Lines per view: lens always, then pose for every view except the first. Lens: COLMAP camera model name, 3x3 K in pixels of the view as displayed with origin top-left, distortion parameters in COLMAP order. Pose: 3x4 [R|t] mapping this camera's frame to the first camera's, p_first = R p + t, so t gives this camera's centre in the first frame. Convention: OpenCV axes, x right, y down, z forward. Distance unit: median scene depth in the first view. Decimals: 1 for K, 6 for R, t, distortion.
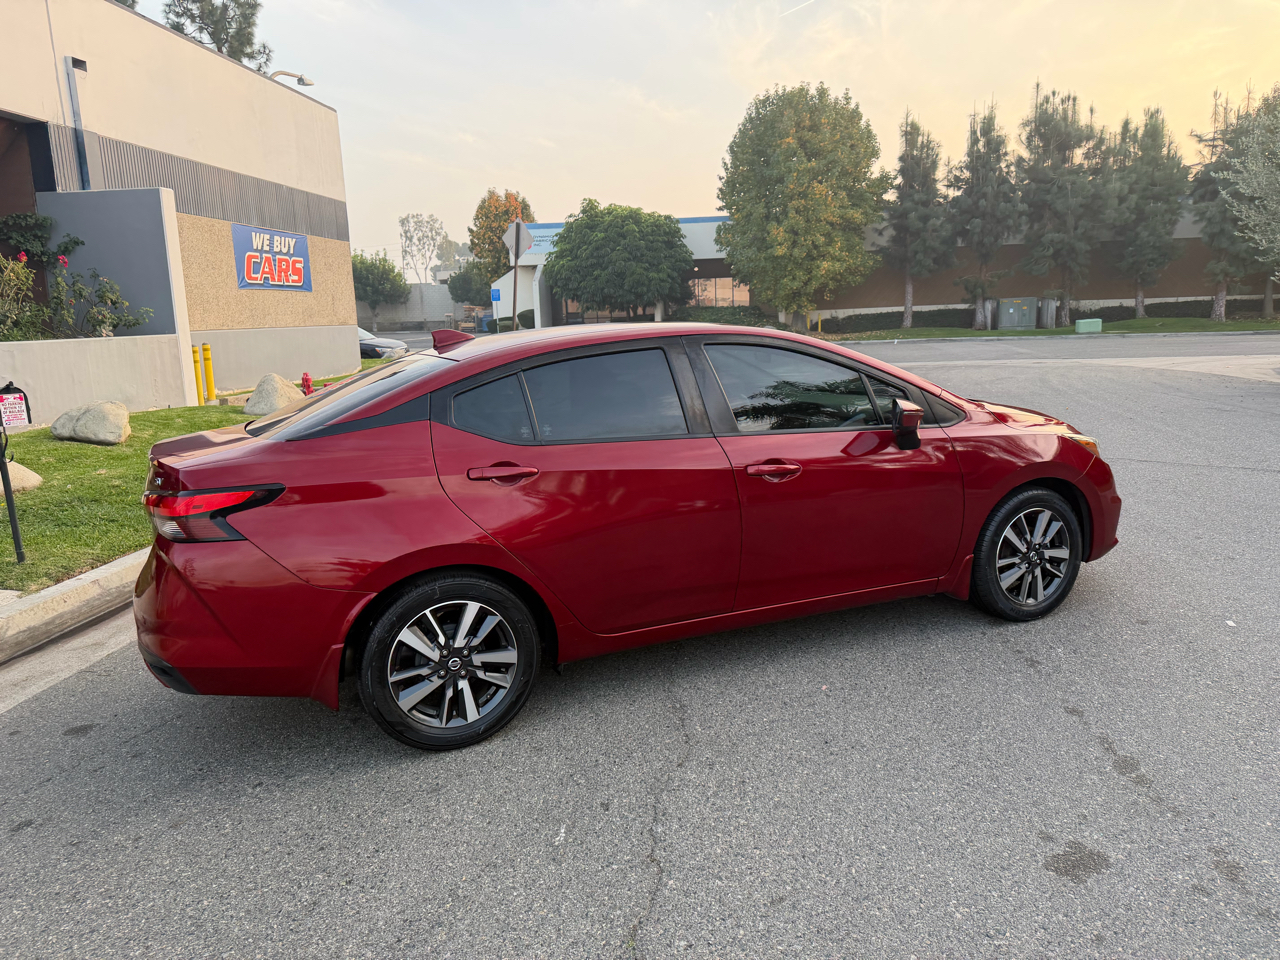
lens RADIAL K [[901.2, 0, 647.6], [0, 901.2, 483.7], [0, 0, 1]] dist [0.033507, -0.044196]
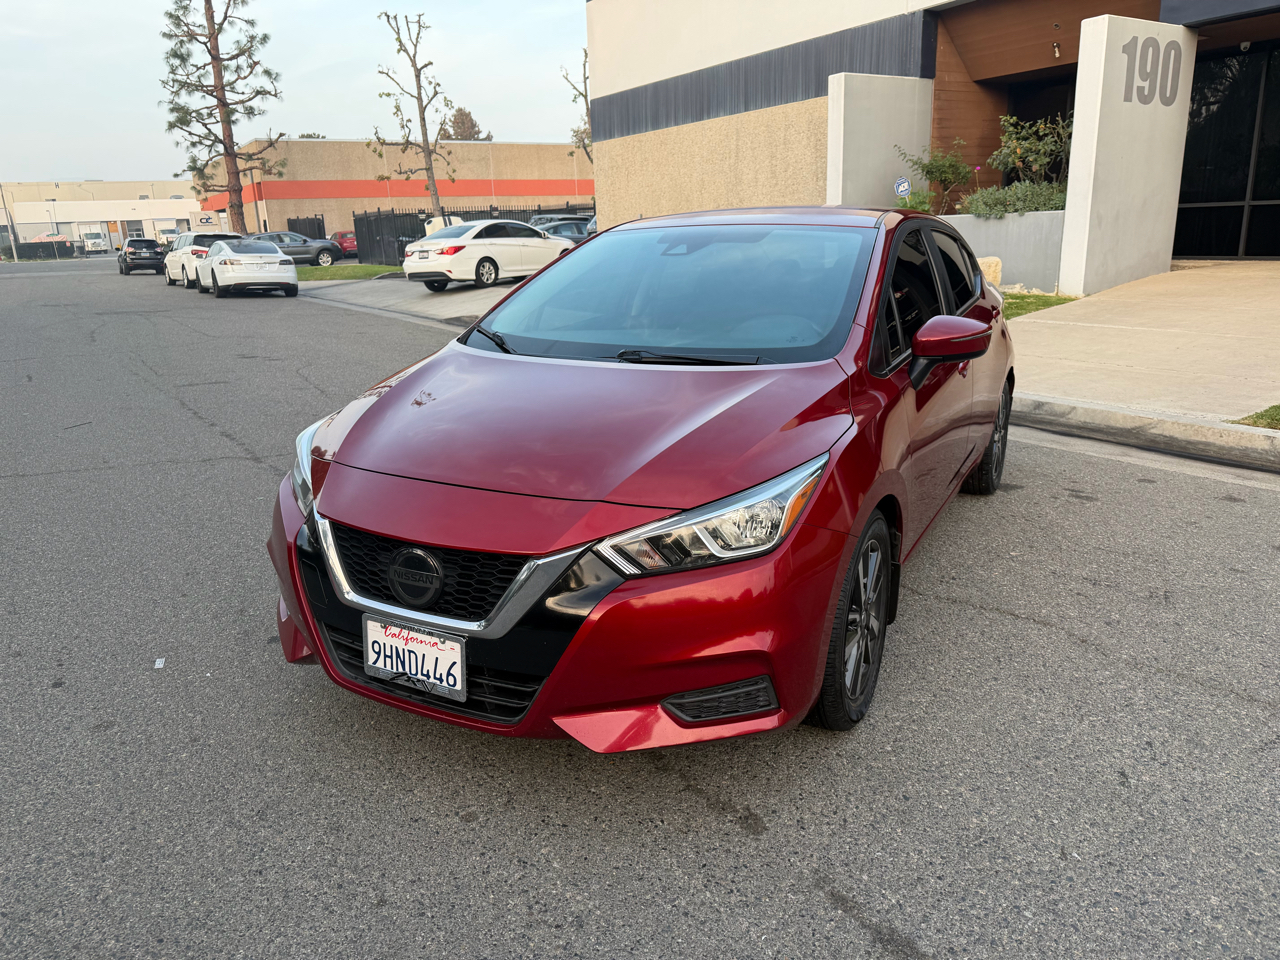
lens RADIAL K [[901.2, 0, 640.3], [0, 901.2, 493.4], [0, 0, 1]] dist [0.033507, -0.044196]
pose [[-0.781464, 0.231268, -0.579508, 0.075044], [-0.055235, 0.899485, 0.433447, -0.032458], [0.621501, 0.370733, -0.690141, 0.174716]]
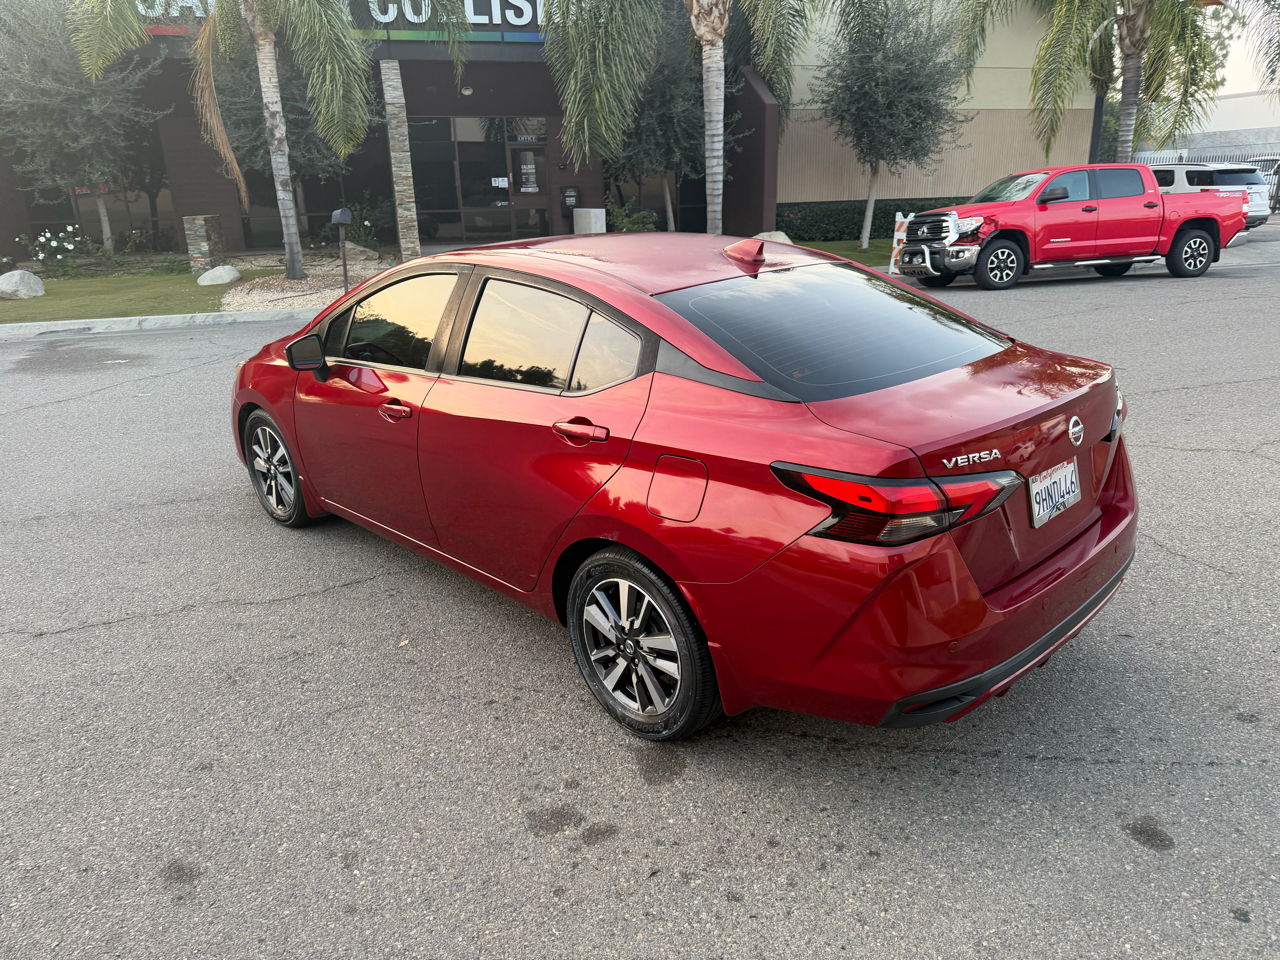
lens RADIAL K [[901.2, 0, 643.6], [0, 901.2, 492.9], [0, 0, 1]] dist [0.033507, -0.044196]
pose [[-0.358832, -0.253795, 0.898236, -0.094849], [0.209596, 0.915840, 0.342500, -0.025053], [-0.909565, 0.311167, -0.275438, 0.133167]]
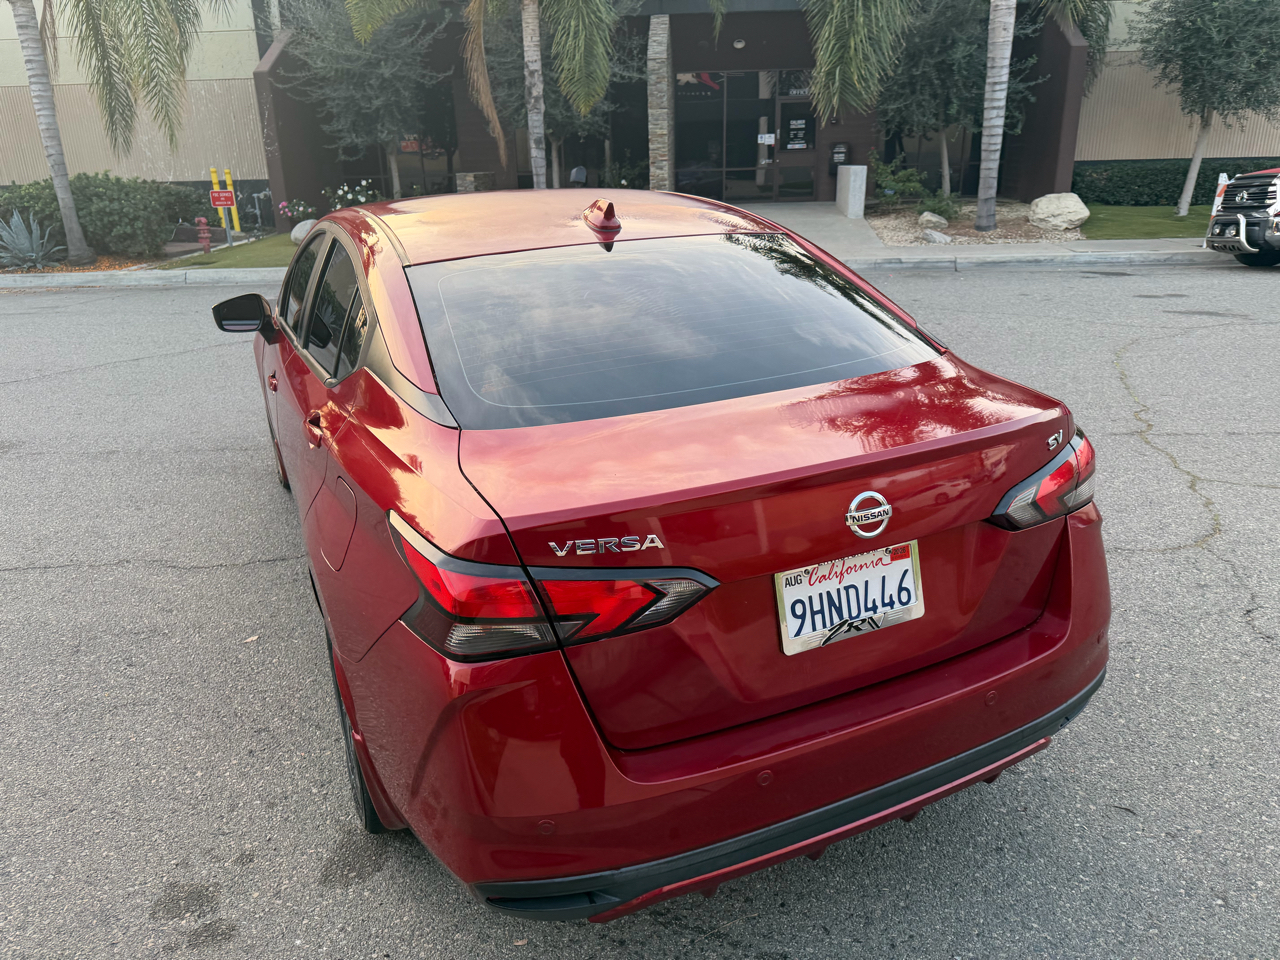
lens RADIAL K [[901.2, 0, 646.1], [0, 901.2, 482.4], [0, 0, 1]] dist [0.033507, -0.044196]
pose [[-0.028459, -0.302862, 0.952610, -0.084683], [0.210338, 0.929844, 0.301907, -0.016280], [-0.977214, 0.208962, 0.037241, 0.094761]]
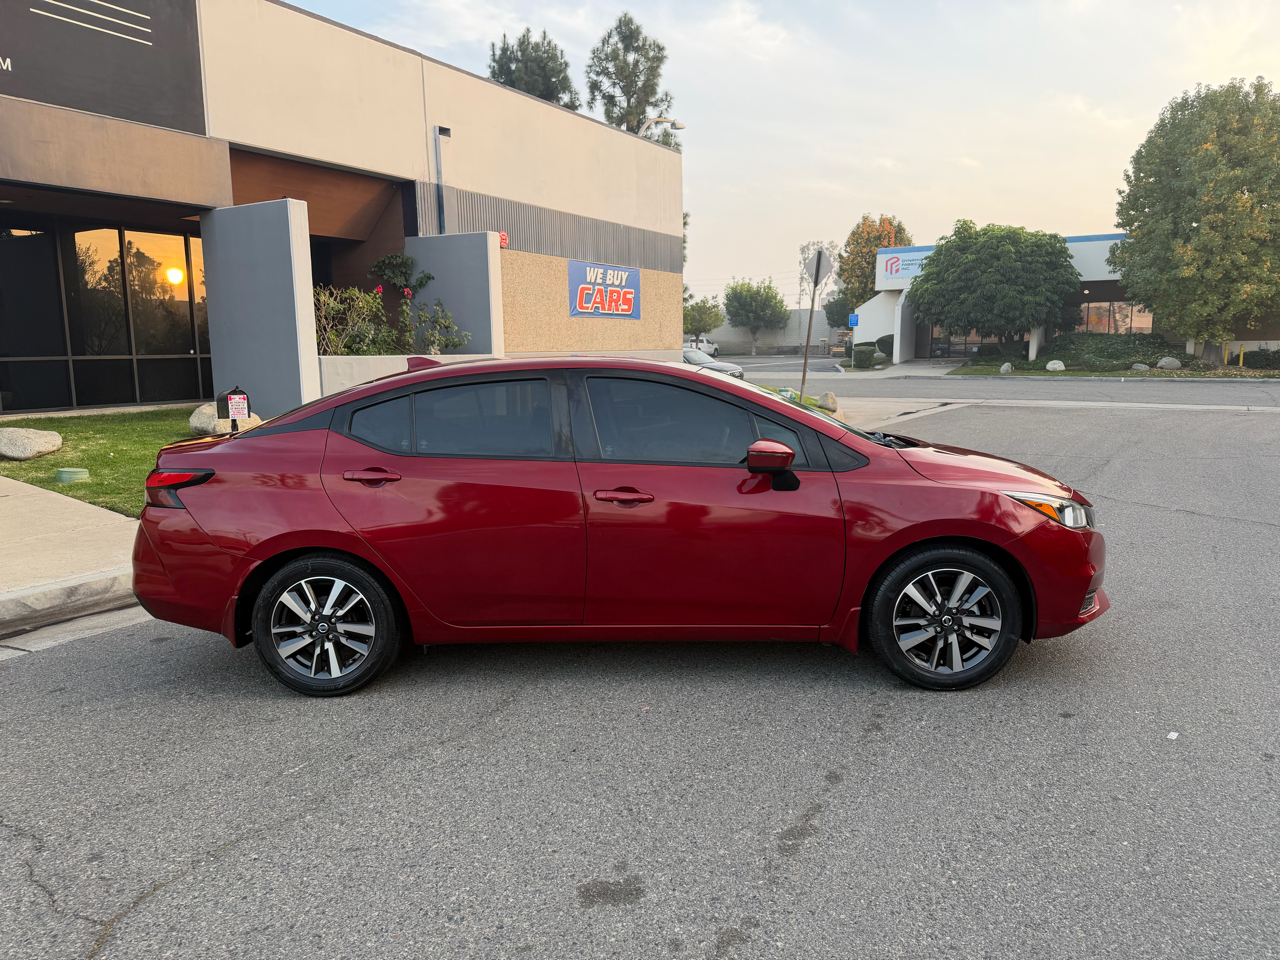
lens RADIAL K [[901.2, 0, 642.6], [0, 901.2, 488.9], [0, 0, 1]] dist [0.033507, -0.044196]
pose [[0.906082, 0.087108, -0.414038, 0.054000], [-0.095500, 0.995429, 0.000434, -0.002506], [0.412184, 0.039148, 0.910259, 0.003676]]
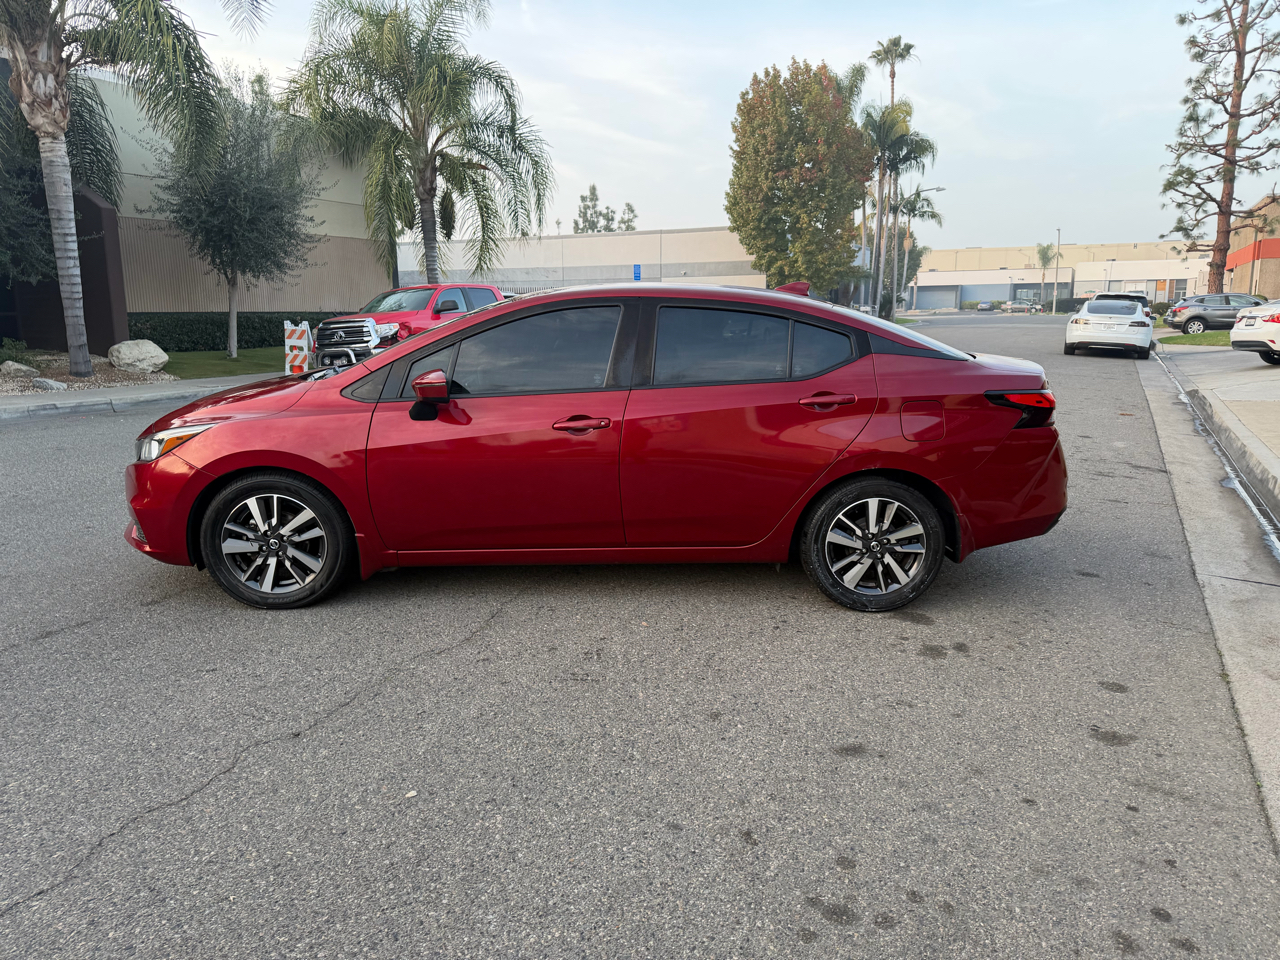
lens RADIAL K [[901.2, 0, 646.2], [0, 901.2, 483.6], [0, 0, 1]] dist [0.033507, -0.044196]
pose [[-0.930288, -0.031402, 0.365484, -0.046407], [0.103136, 0.933750, 0.342745, -0.034063], [-0.352033, 0.356546, -0.865418, 0.213423]]
